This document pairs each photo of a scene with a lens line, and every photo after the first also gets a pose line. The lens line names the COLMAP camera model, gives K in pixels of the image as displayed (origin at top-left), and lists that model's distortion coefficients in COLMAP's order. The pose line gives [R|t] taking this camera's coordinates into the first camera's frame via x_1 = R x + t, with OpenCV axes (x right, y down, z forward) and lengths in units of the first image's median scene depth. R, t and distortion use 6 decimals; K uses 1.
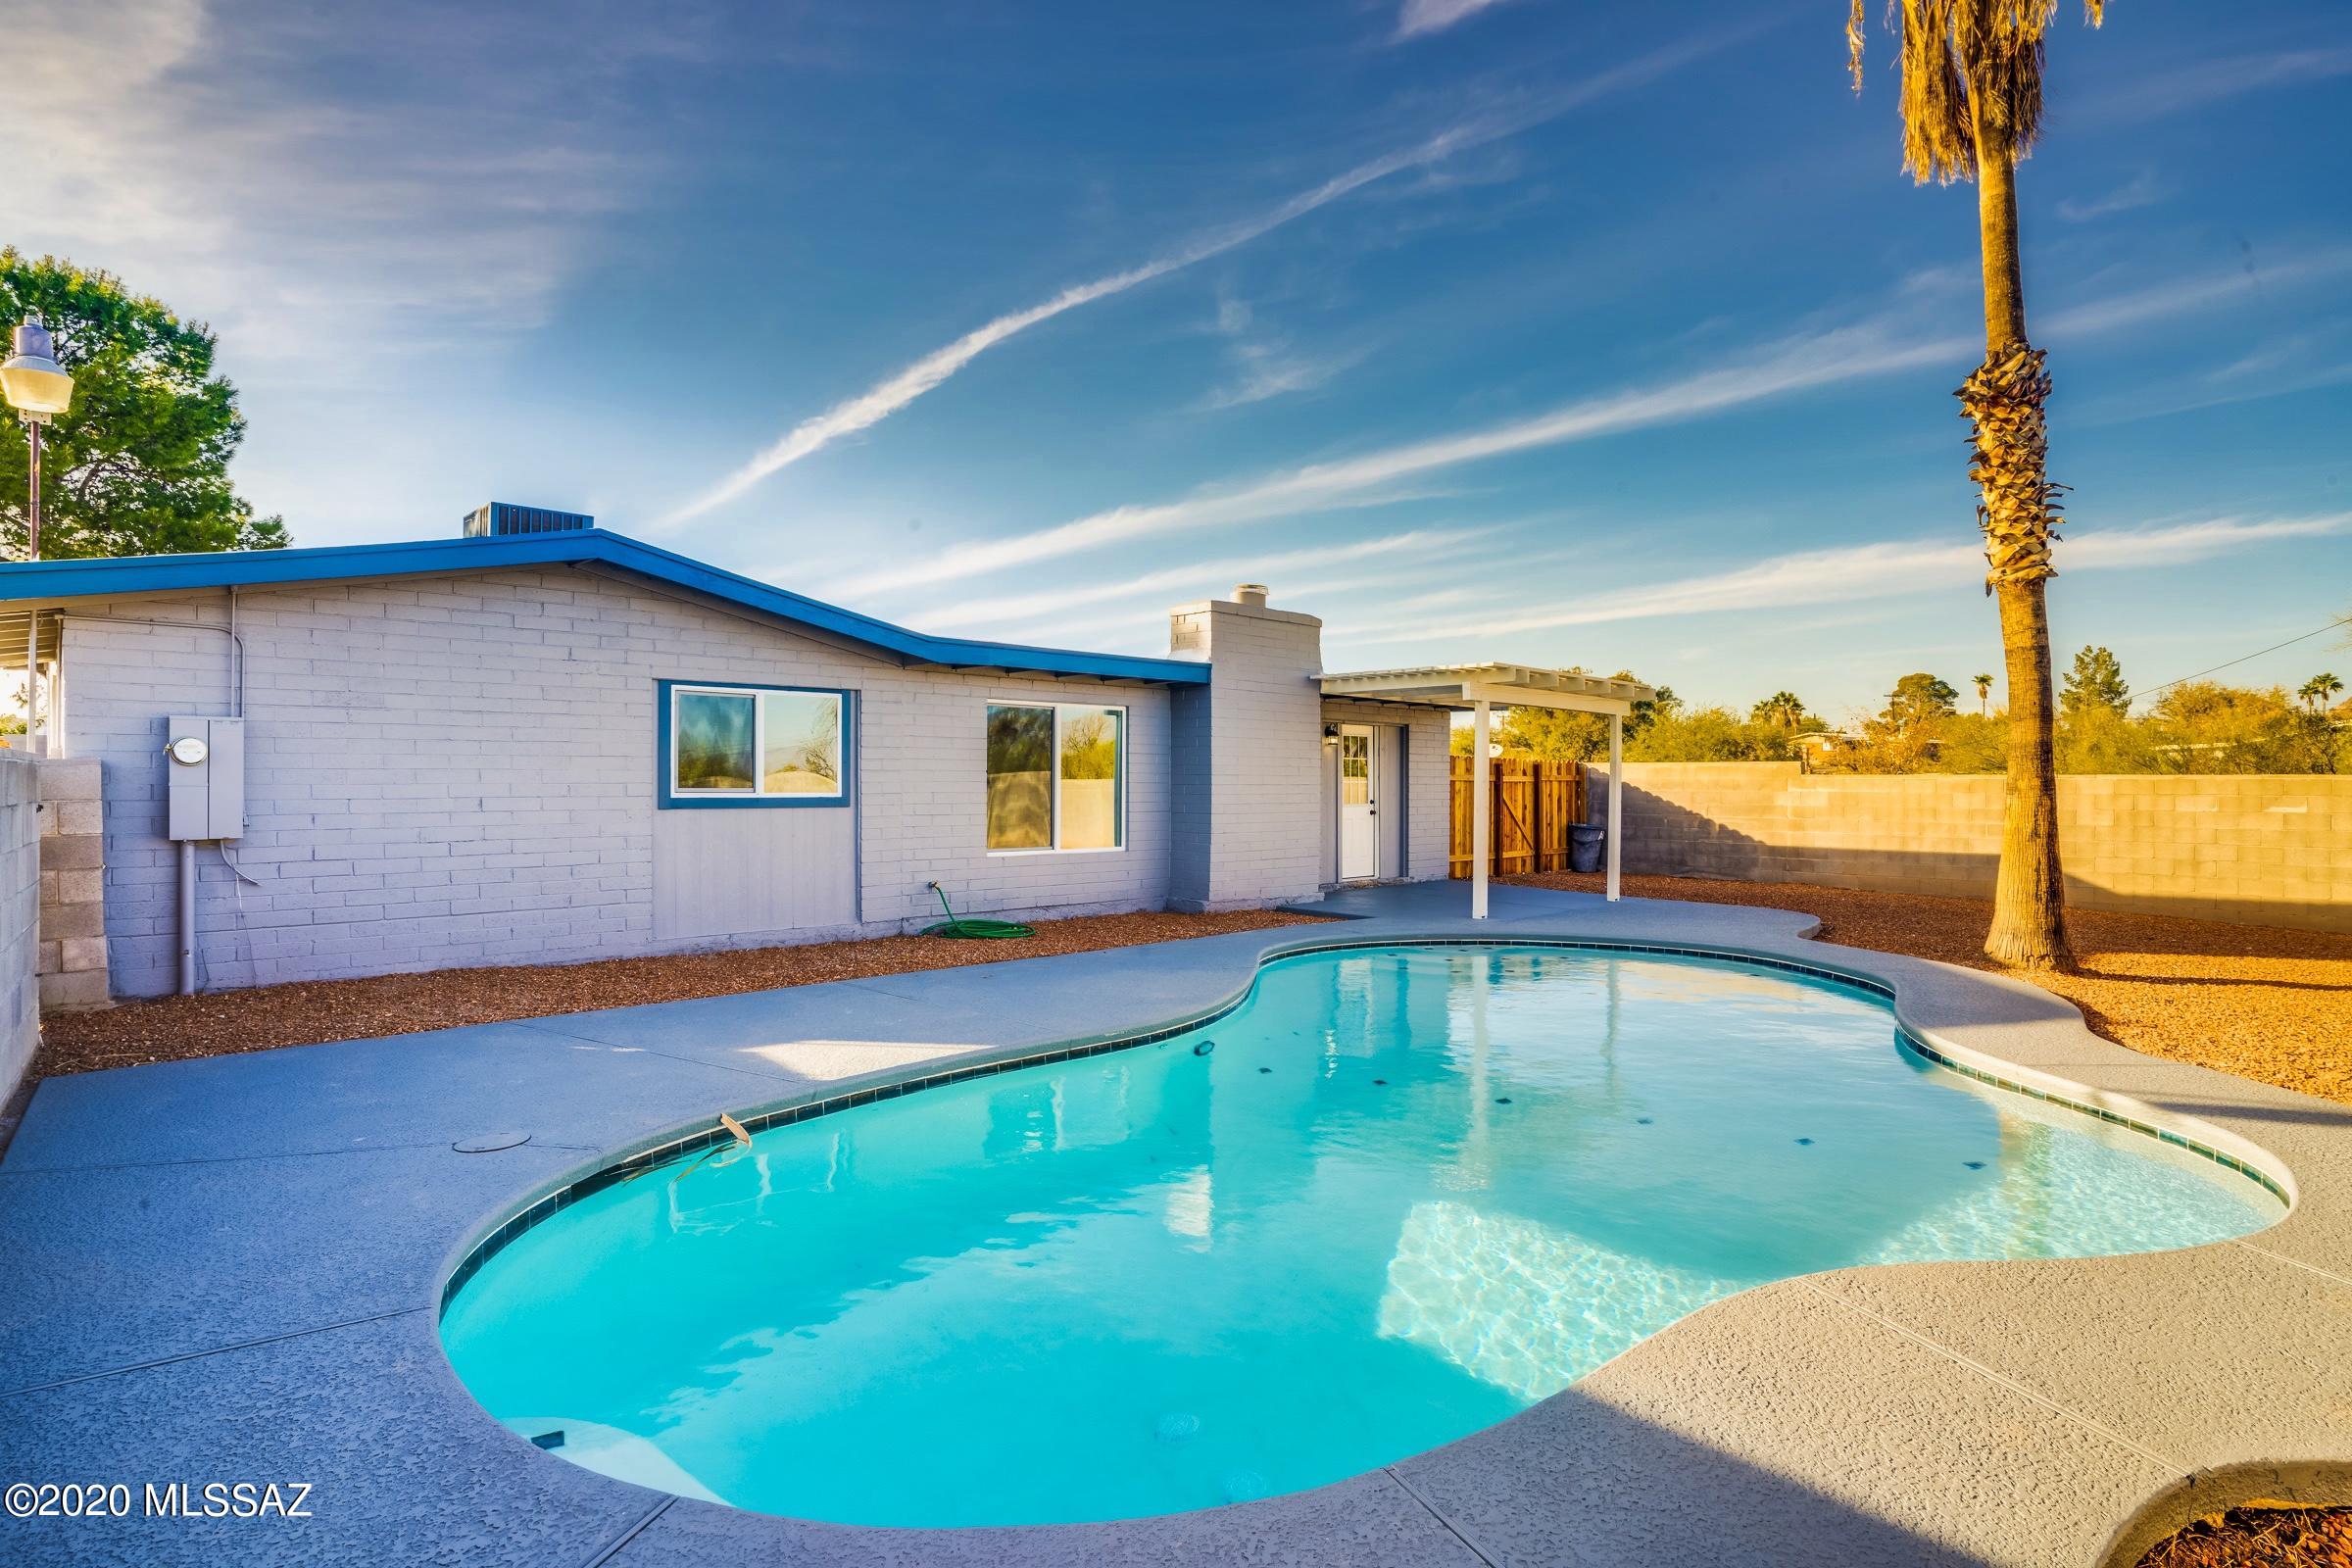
lens RADIAL K [[1265.3, 0, 1188.8], [0, 1265.3, 785.8], [0, 0, 1]] dist [-0.009873, -0.000079]
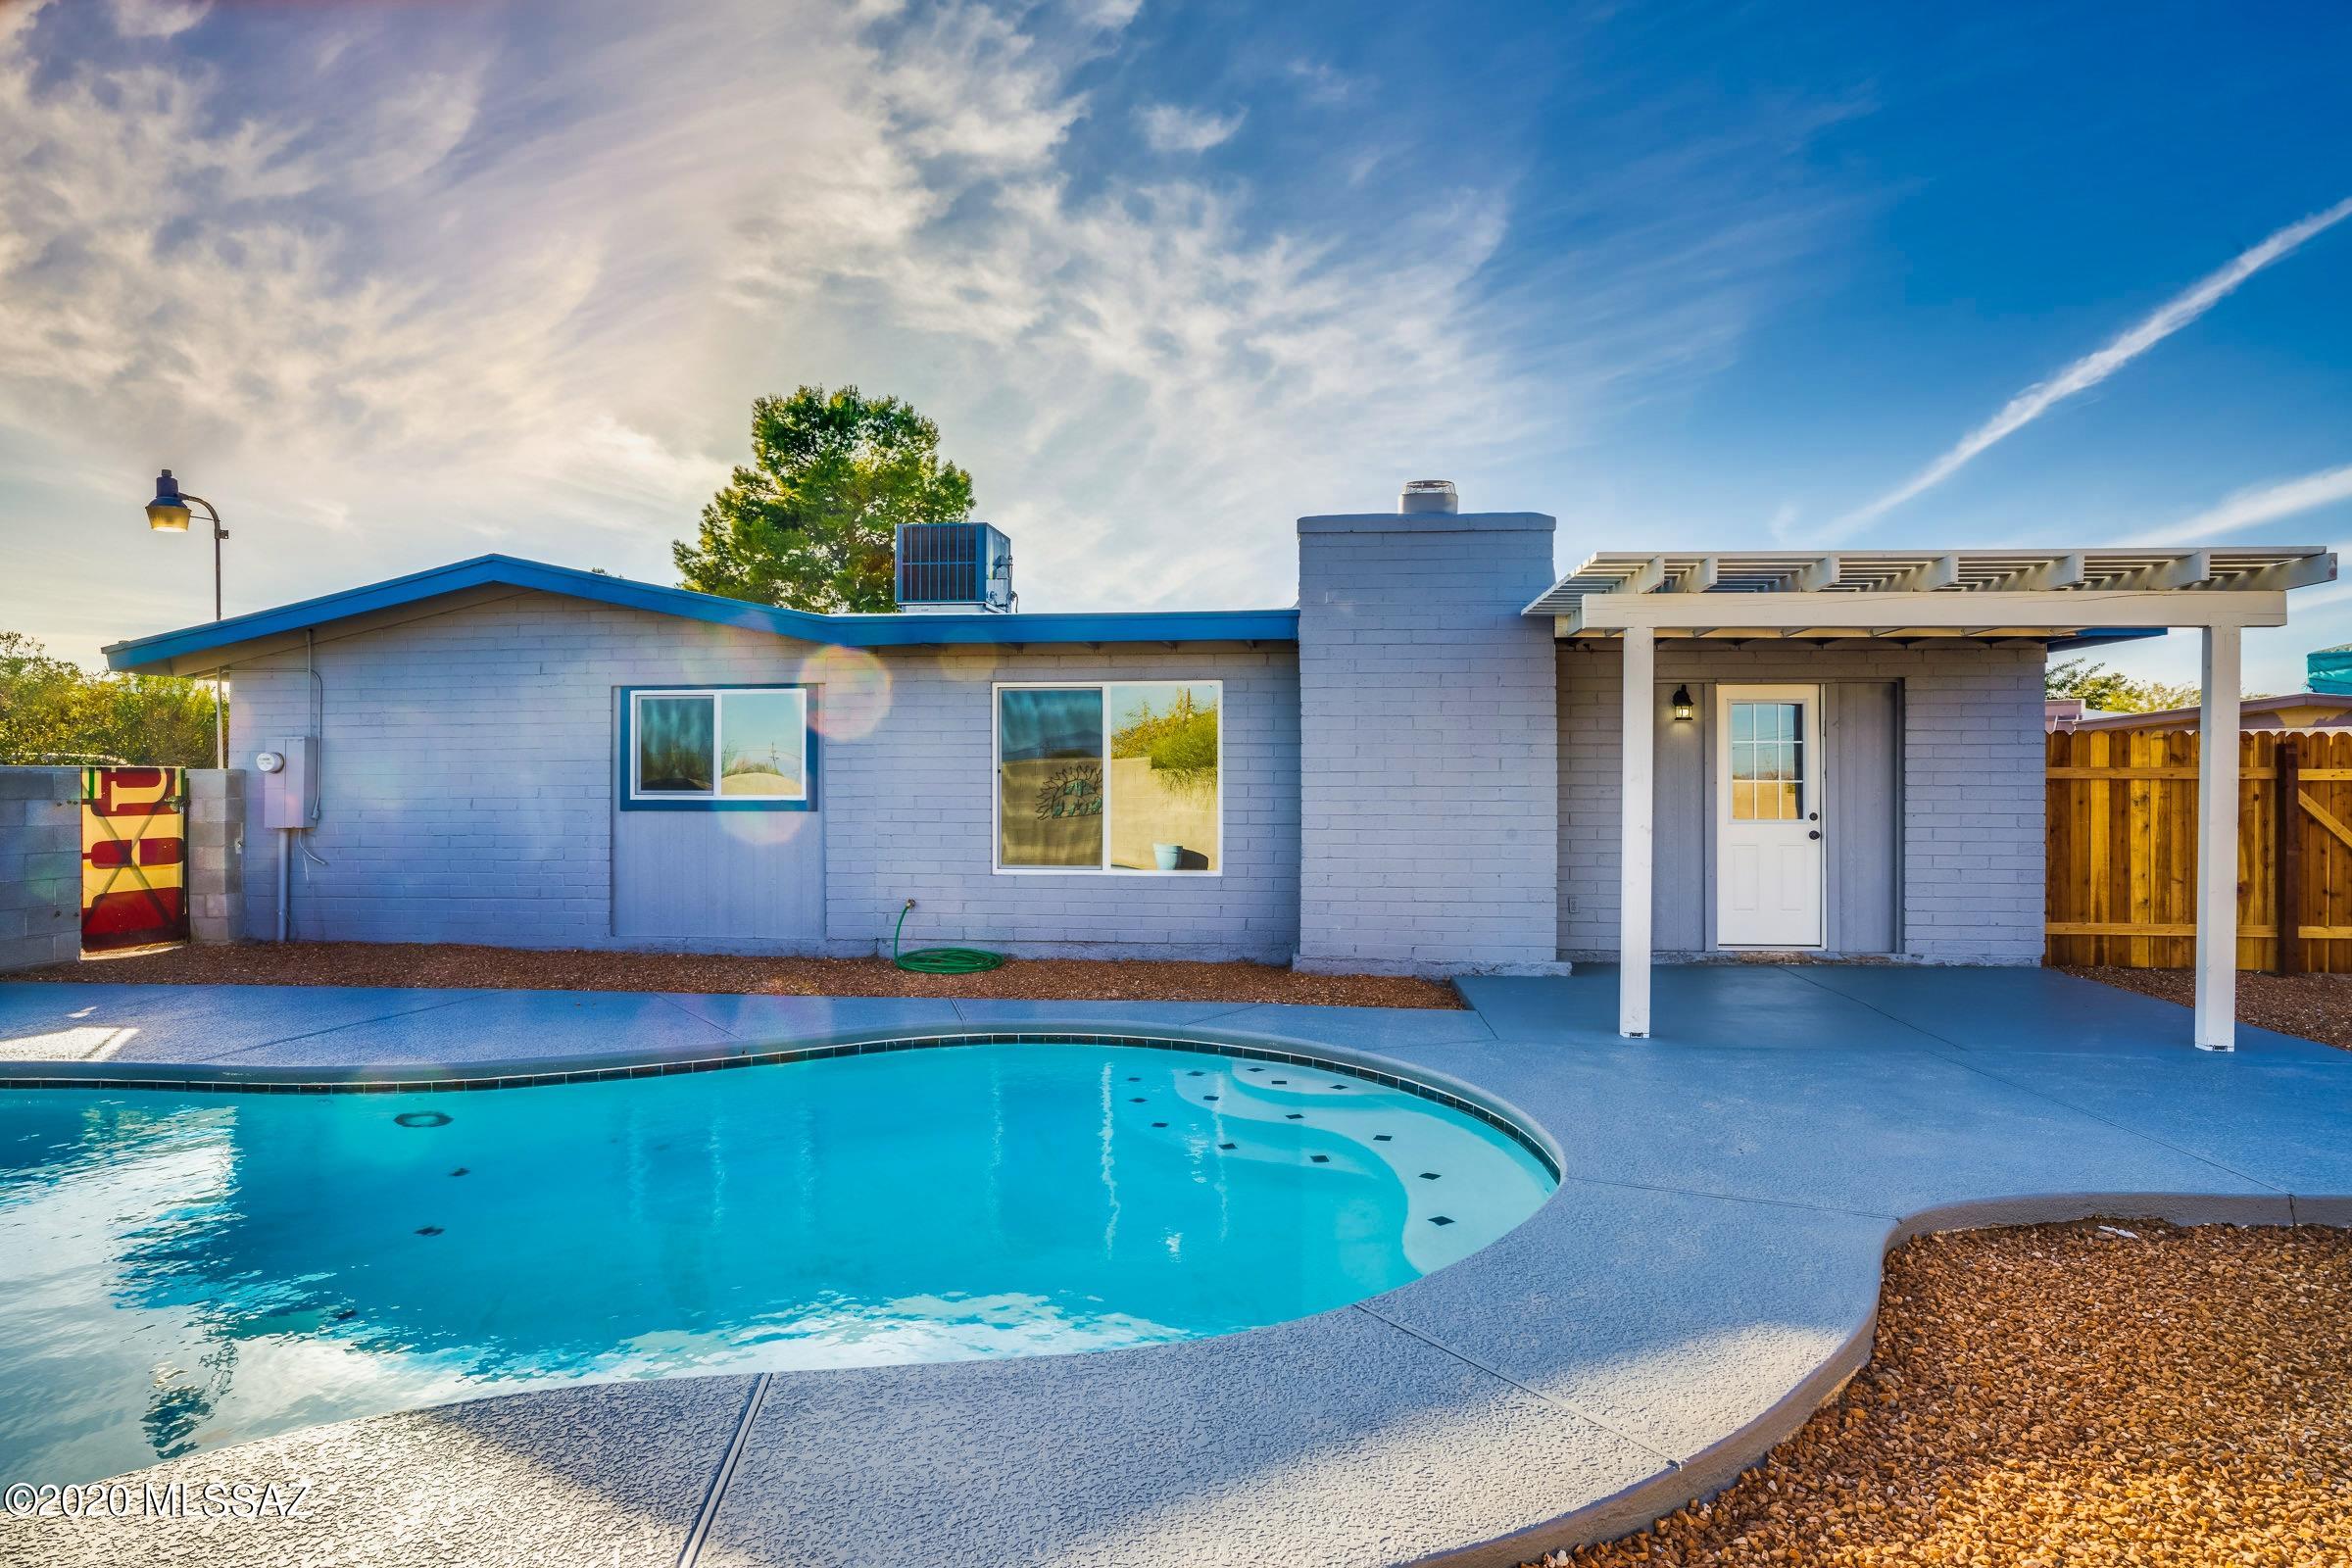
lens RADIAL K [[1265.3, 0, 1179.4], [0, 1265.3, 790.5], [0, 0, 1]] dist [-0.009873, -0.000079]
pose [[0.635272, -0.013276, -0.772174, 0.404829], [-0.002419, 0.999813, -0.019179, 0.012347], [0.772285, 0.014052, 0.635121, 0.412842]]
